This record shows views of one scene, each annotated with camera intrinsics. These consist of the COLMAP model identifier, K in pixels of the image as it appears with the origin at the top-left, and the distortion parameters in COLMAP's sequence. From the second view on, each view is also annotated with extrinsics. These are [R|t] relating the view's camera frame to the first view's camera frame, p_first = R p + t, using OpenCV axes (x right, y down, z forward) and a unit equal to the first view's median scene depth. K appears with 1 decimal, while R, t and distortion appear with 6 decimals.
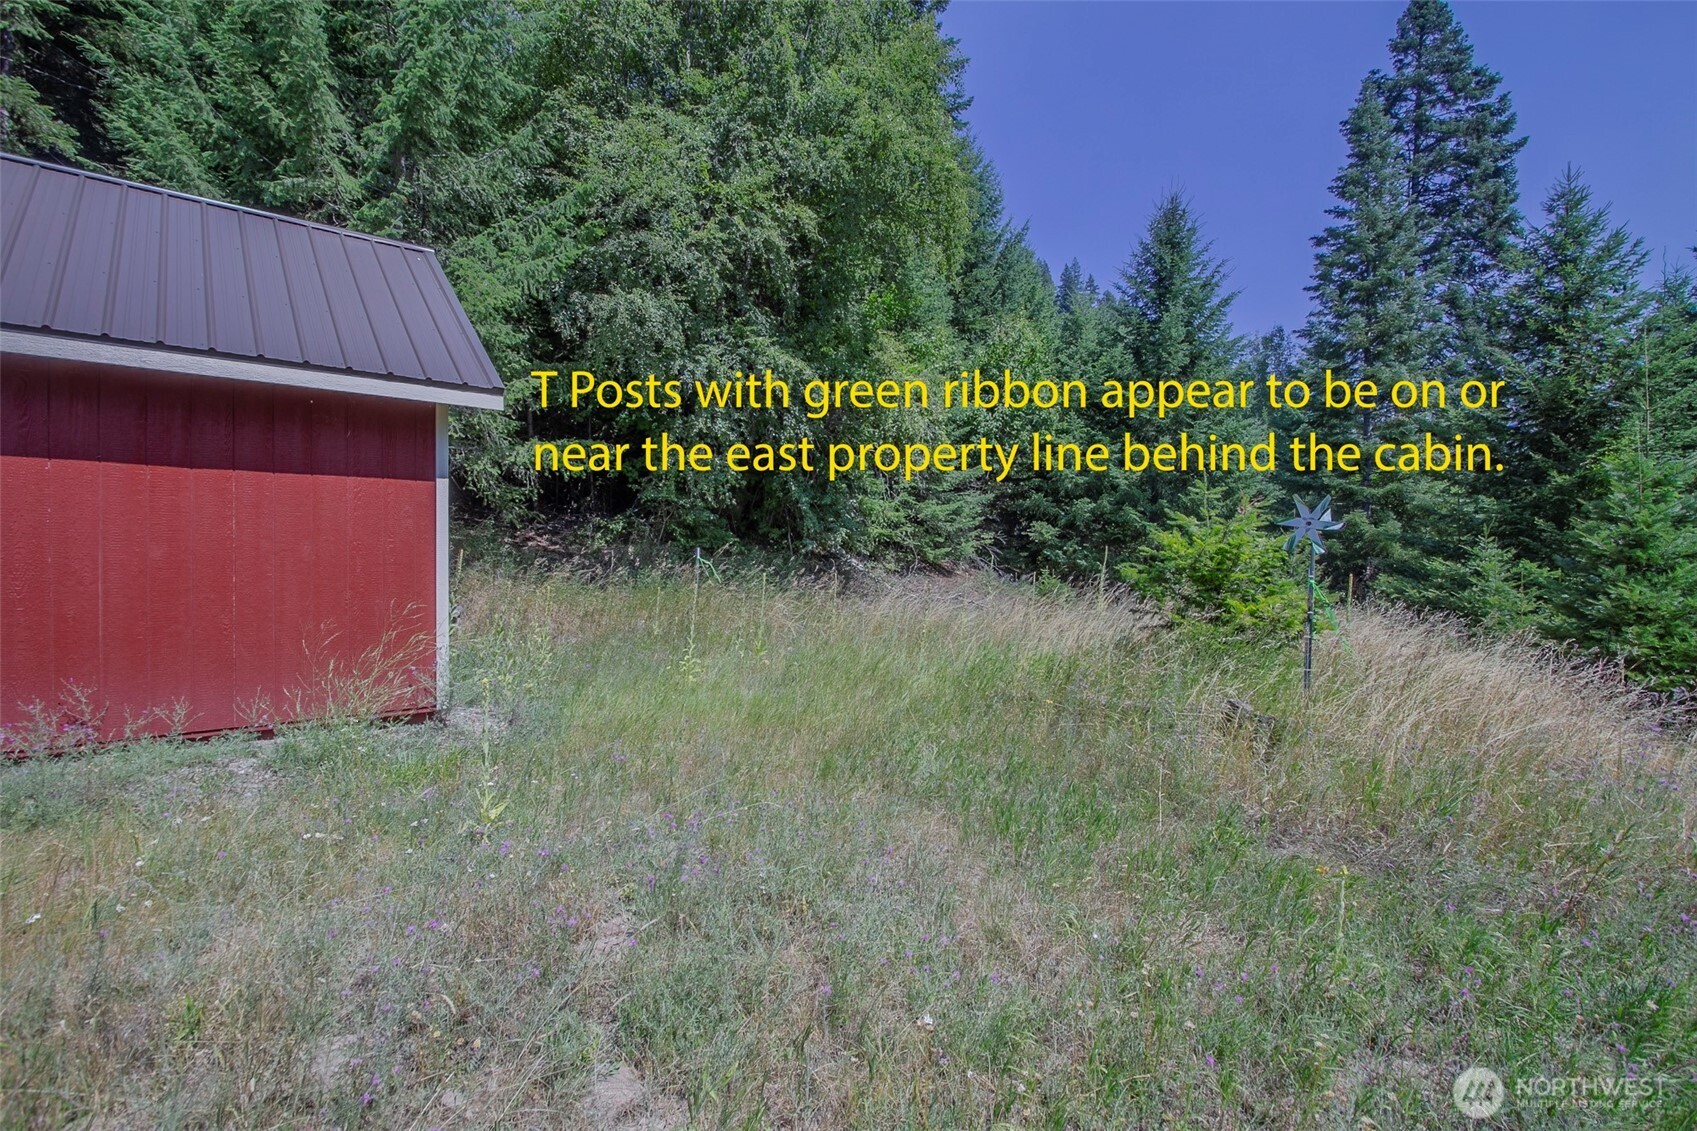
lens RADIAL K [[792.7, 0, 896.7], [0, 792.7, 558.3], [0, 0, 1]] dist [-0.005945, 0.001619]
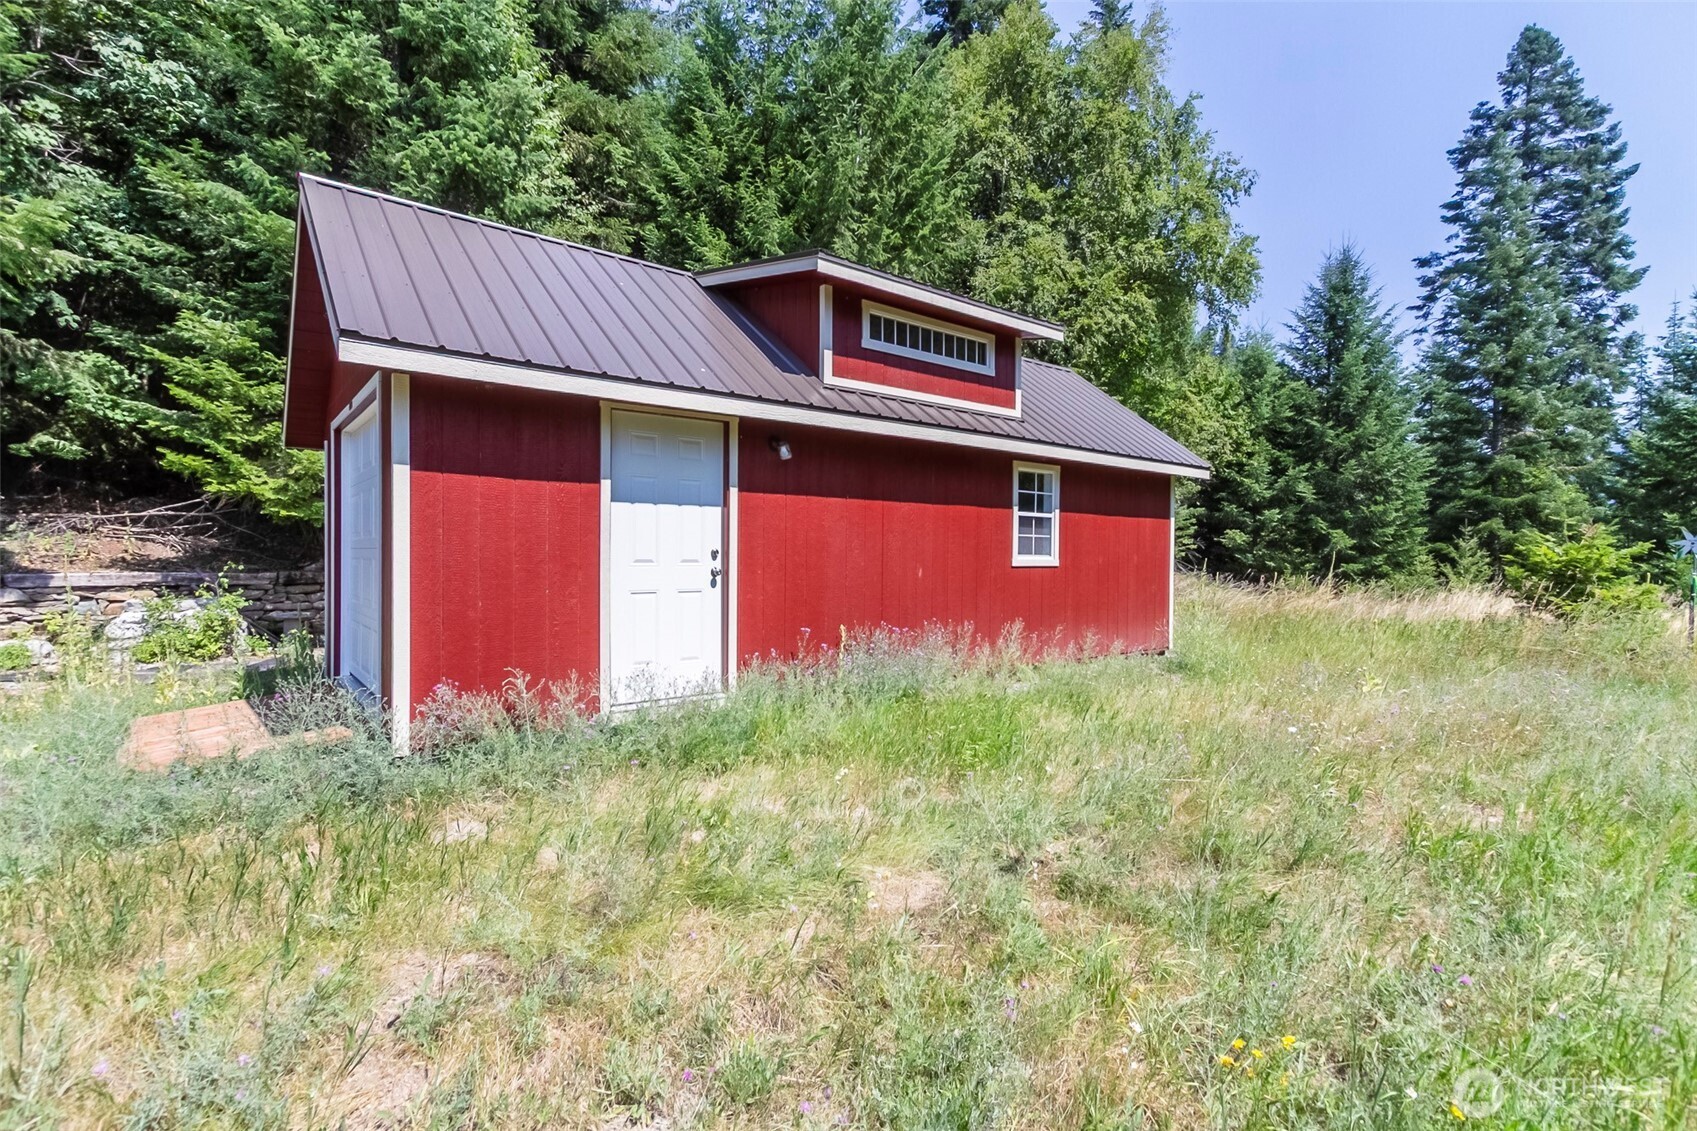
lens RADIAL K [[792.7, 0, 846.2], [0, 792.7, 568.6], [0, 0, 1]] dist [-0.005945, 0.001619]
pose [[0.998064, 0.004127, -0.062064, -0.196528], [-0.003216, 0.999886, 0.014769, -0.001631], [0.062118, -0.014541, 0.997963, -0.134155]]
